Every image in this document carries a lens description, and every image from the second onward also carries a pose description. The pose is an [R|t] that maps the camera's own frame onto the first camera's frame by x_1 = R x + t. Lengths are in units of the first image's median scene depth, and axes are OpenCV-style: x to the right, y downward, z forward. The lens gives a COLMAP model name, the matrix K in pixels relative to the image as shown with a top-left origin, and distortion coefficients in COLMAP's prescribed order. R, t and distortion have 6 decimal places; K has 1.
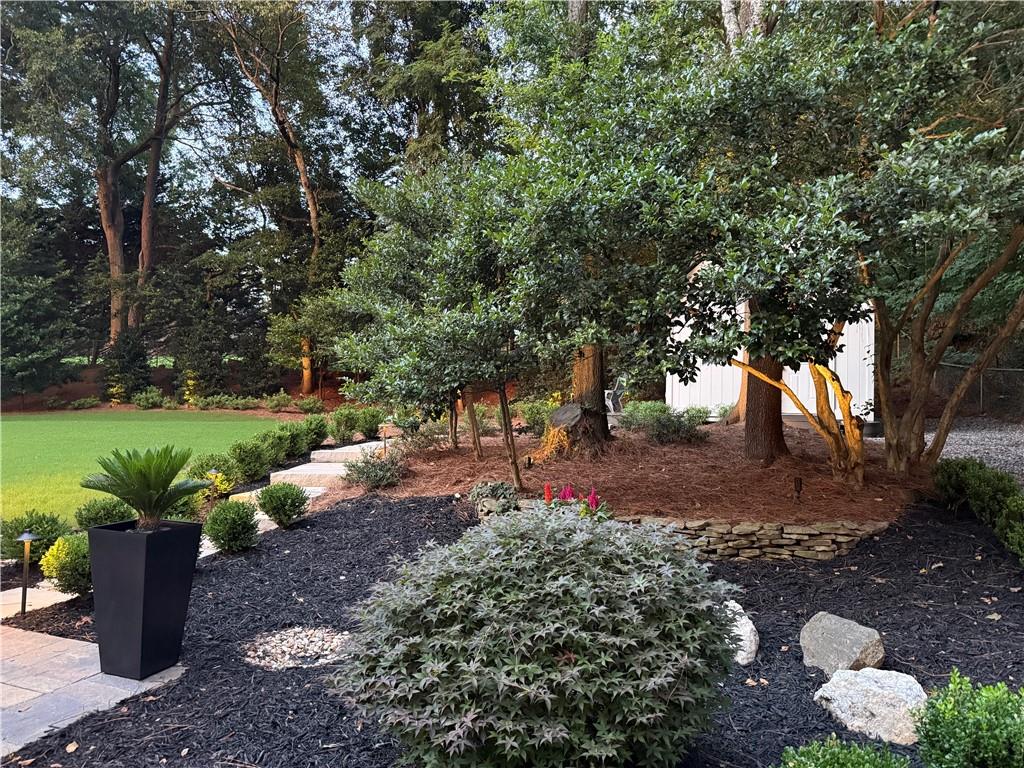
lens RADIAL K [[721.0, 0, 523.0], [0, 721.0, 381.6], [0, 0, 1]] dist [0.040743, -0.044645]
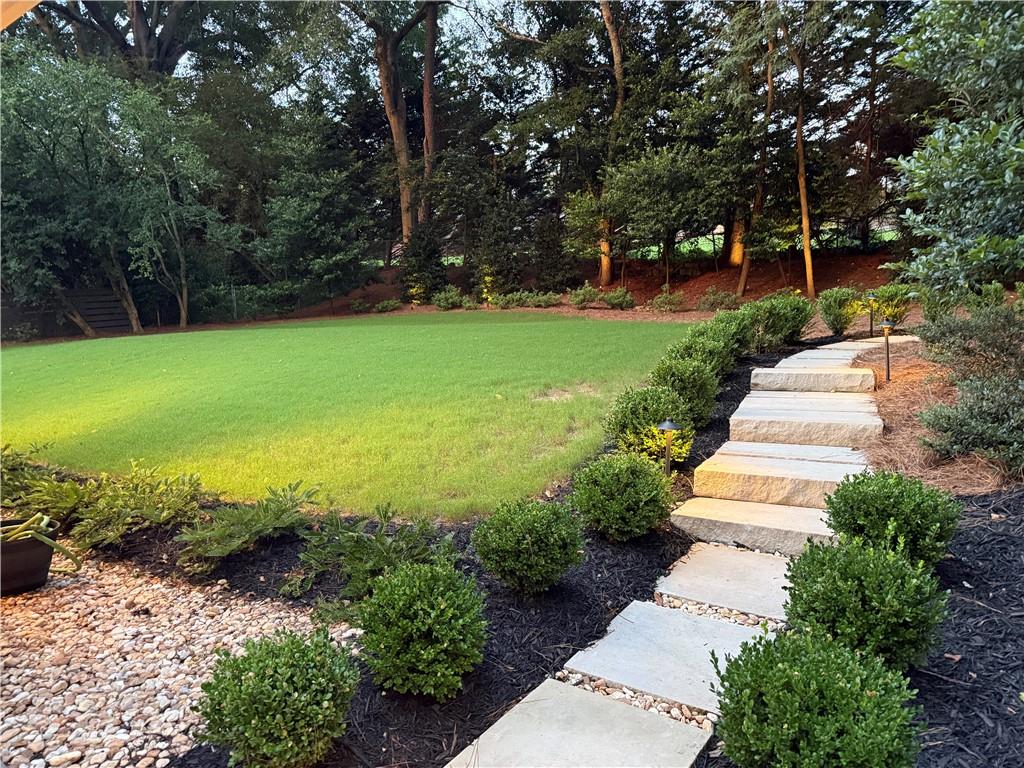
lens RADIAL K [[721.0, 0, 522.1], [0, 721.0, 390.8], [0, 0, 1]] dist [0.040743, -0.044645]
pose [[0.941722, 0.004301, -0.336365, -0.117372], [0.049280, 0.987366, 0.150596, 0.005811], [0.332763, -0.158396, 0.929612, 0.161468]]
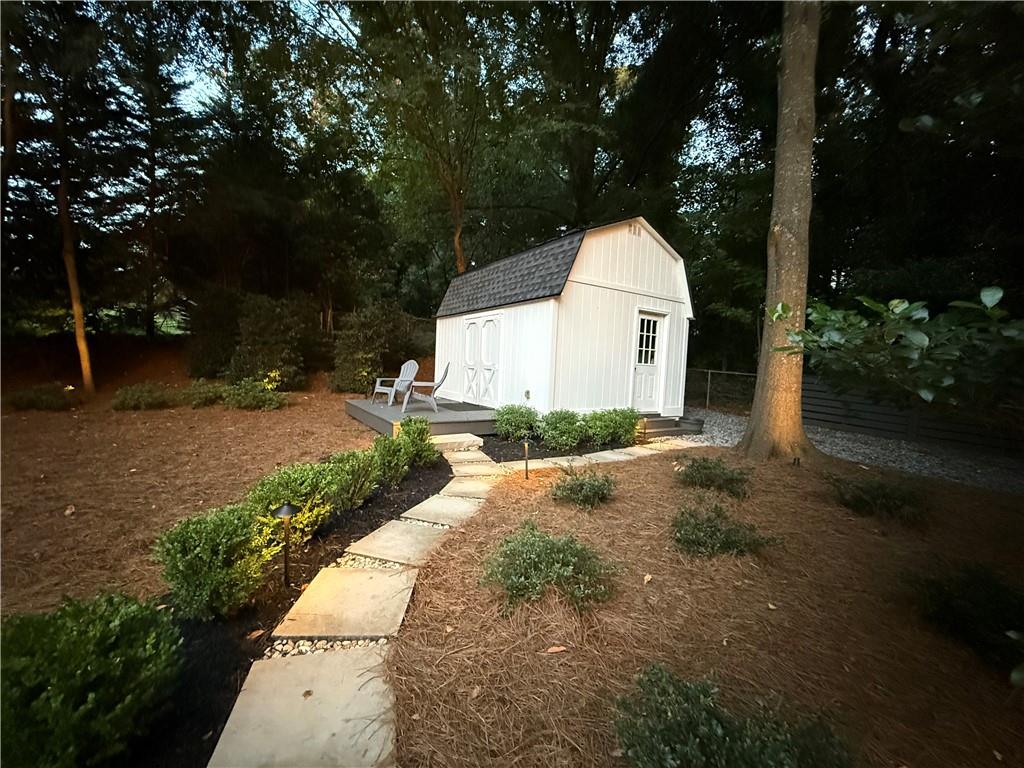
lens RADIAL K [[406.2, 0, 508.7], [0, 406.2, 381.0], [0, 0, 1]] dist [0.000274, 0.000825]
pose [[0.662742, -0.022707, 0.748503, -0.112823], [-0.049783, 0.995993, 0.074294, -0.018475], [-0.747191, -0.086501, 0.658956, 0.435828]]
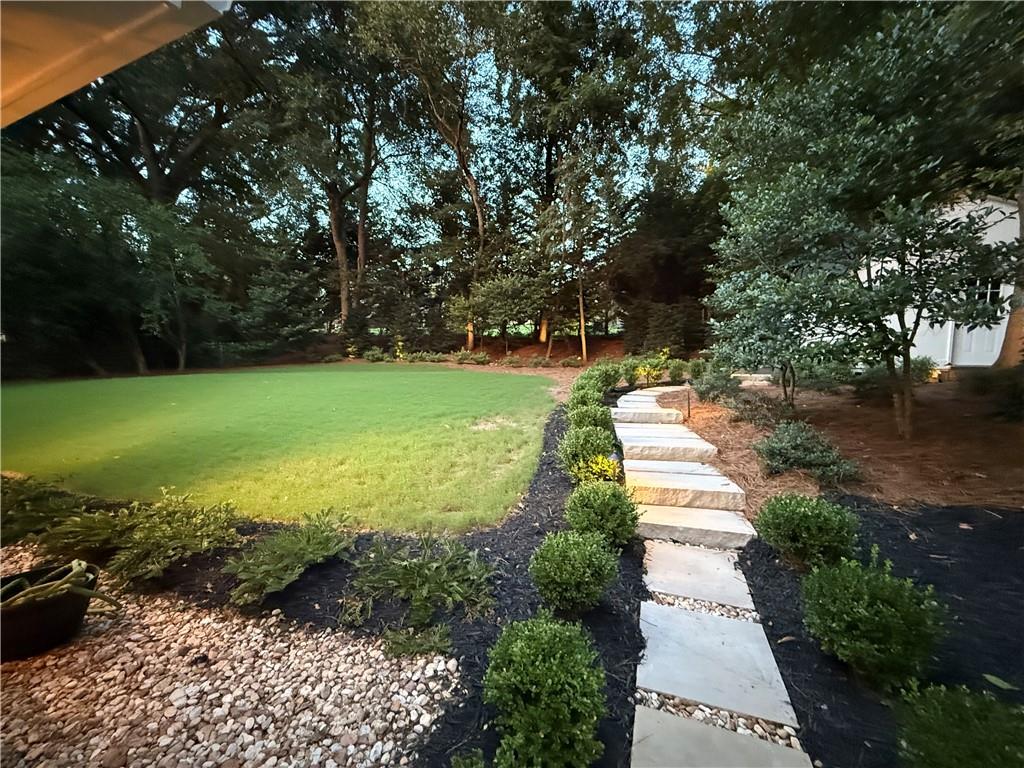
lens RADIAL K [[406.2, 0, 515.8], [0, 406.2, 383.6], [0, 0, 1]] dist [0.000274, 0.000825]
pose [[0.997264, -0.004222, -0.073803, -0.163065], [0.011596, 0.994942, 0.099776, 0.001867], [0.073009, -0.100359, 0.992269, 0.189034]]
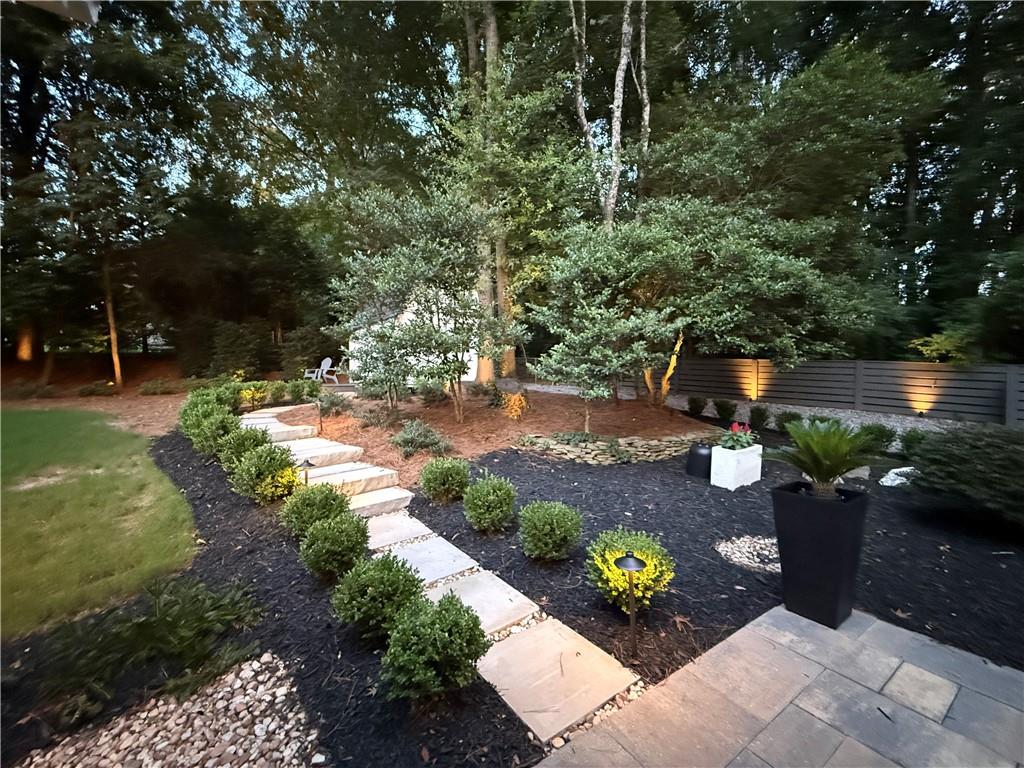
lens RADIAL K [[406.2, 0, 503.8], [0, 406.2, 384.3], [0, 0, 1]] dist [0.000274, 0.000825]
pose [[0.609391, -0.039890, 0.791866, -0.215250], [-0.003760, 0.998577, 0.053196, 0.000660], [-0.792861, -0.035395, 0.608374, 0.170467]]
